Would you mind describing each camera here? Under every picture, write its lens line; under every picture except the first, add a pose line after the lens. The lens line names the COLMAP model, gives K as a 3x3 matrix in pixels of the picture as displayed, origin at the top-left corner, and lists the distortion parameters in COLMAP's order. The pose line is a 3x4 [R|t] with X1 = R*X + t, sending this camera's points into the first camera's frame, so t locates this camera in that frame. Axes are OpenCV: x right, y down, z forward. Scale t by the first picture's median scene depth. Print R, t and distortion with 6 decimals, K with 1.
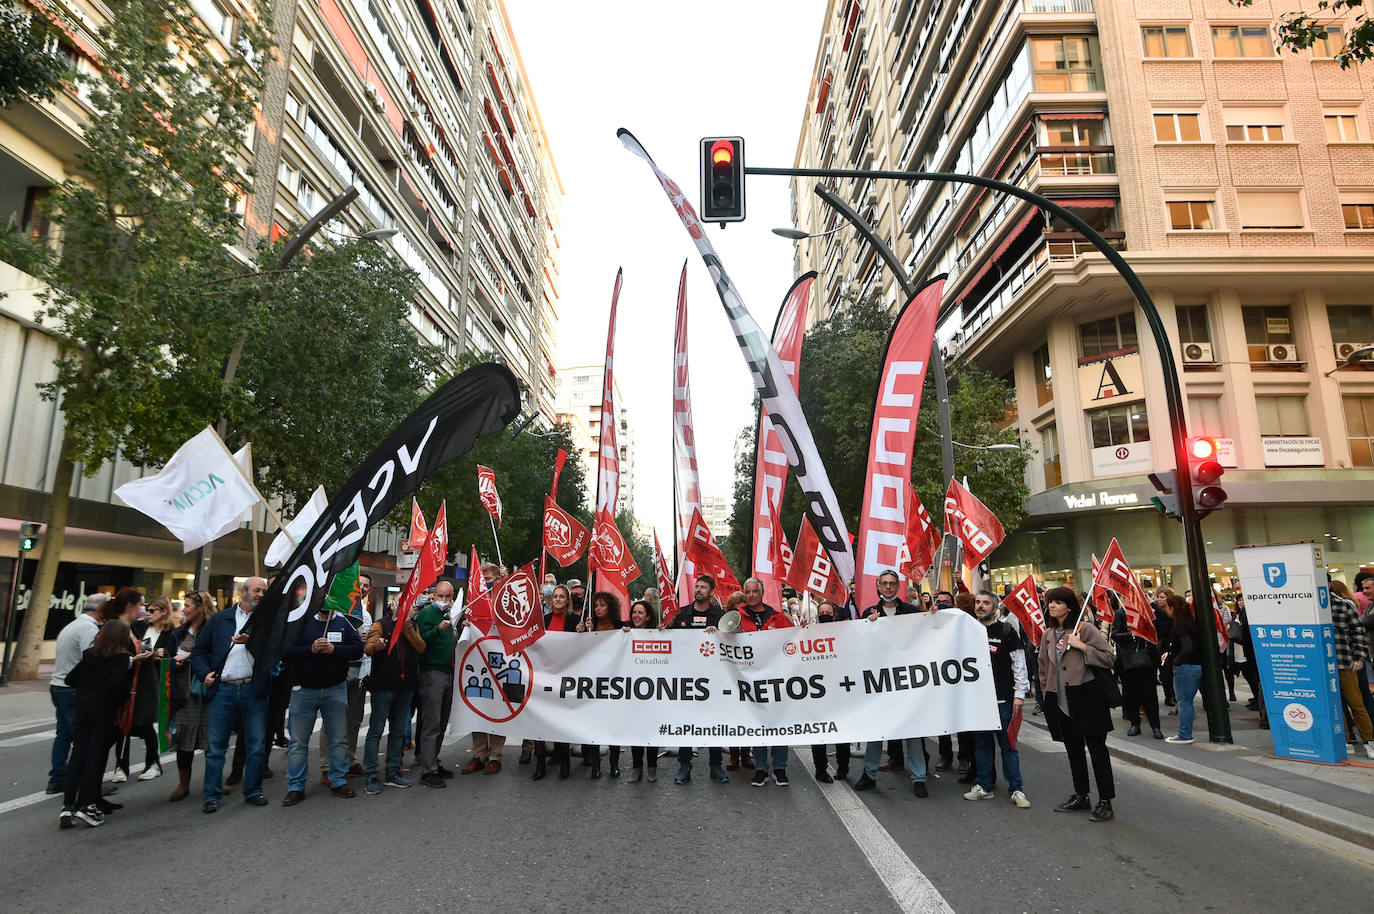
lens RADIAL K [[802.2, 0, 687.0], [0, 802.2, 457.0], [0, 0, 1]] dist [-0.015718, -0.002501]
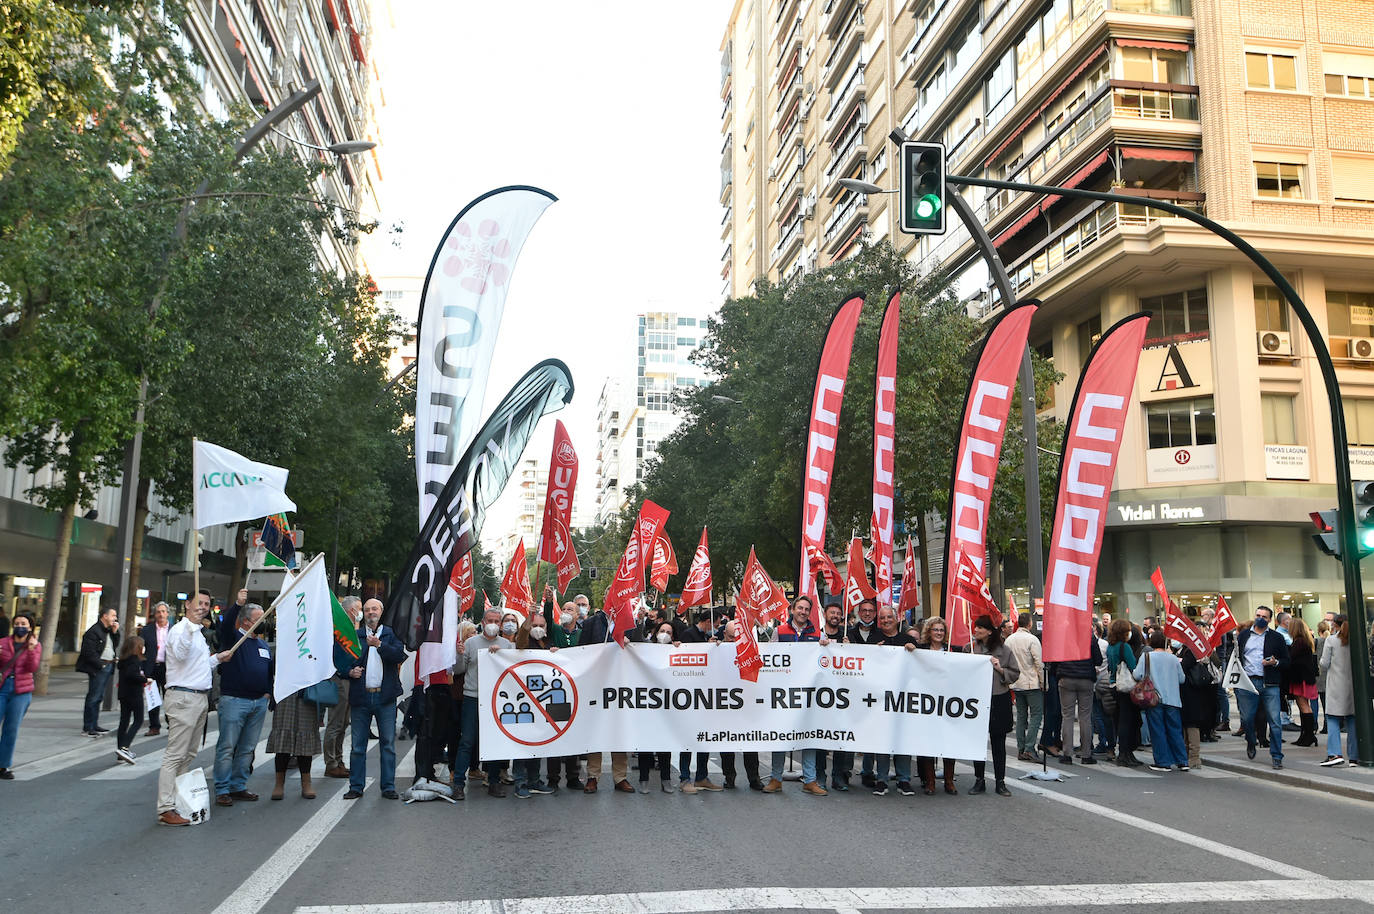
lens RADIAL K [[1148.6, 0, 681.2], [0, 1148.6, 463.9], [0, 0, 1]] dist [0.001646, -0.019745]
pose [[0.988808, 0.042756, 0.142934, -0.149005], [-0.048869, 0.998022, 0.039535, -0.019529], [-0.140961, -0.046078, 0.988942, -0.121667]]
